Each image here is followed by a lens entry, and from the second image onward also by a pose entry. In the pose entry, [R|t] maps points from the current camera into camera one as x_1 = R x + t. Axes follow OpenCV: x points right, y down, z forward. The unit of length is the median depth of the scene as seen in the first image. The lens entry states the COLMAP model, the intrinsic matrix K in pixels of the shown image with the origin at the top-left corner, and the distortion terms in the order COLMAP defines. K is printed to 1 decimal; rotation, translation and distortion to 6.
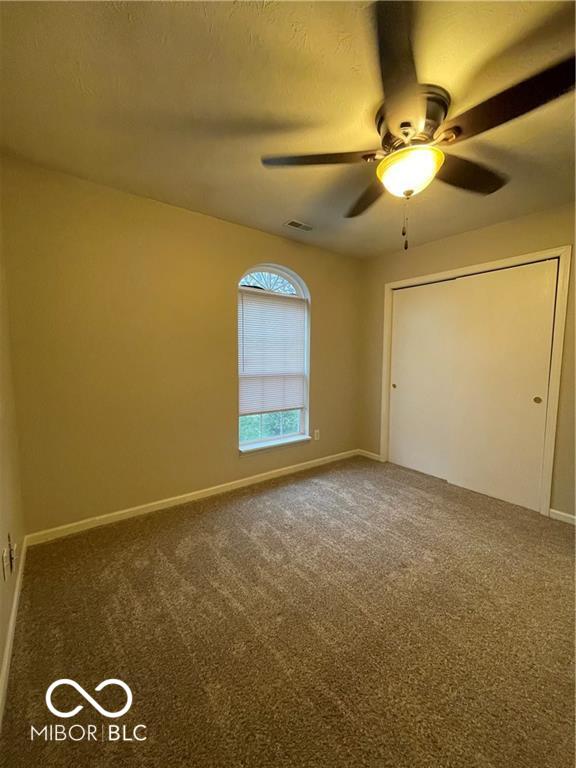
lens RADIAL K [[309.4, 0, 288.0], [0, 309.4, 384.0], [0, 0, 1]] dist [-0.002789, 0.000317]
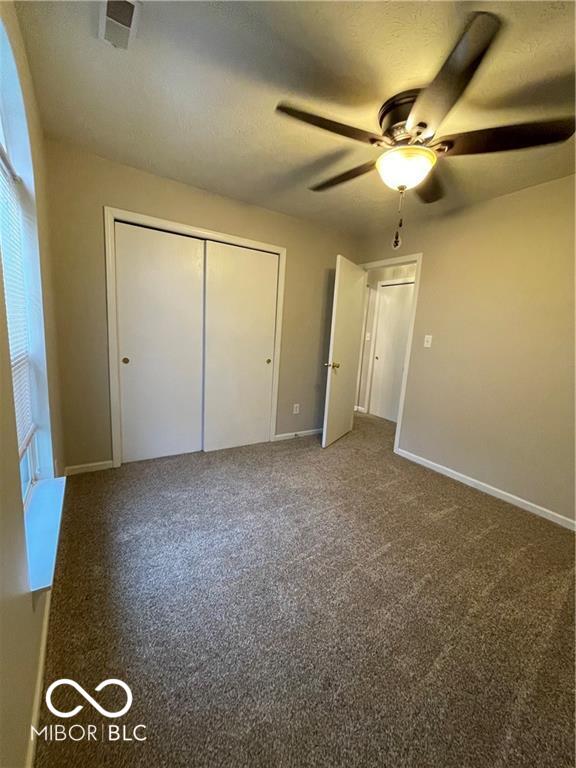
lens RADIAL K [[309.4, 0, 288.0], [0, 309.4, 384.0], [0, 0, 1]] dist [-0.002789, 0.000317]
pose [[0.069364, -0.162220, 0.984314, -0.476744], [0.036079, 0.986453, 0.160030, -0.055785], [-0.996939, 0.024413, 0.074277, 0.753864]]
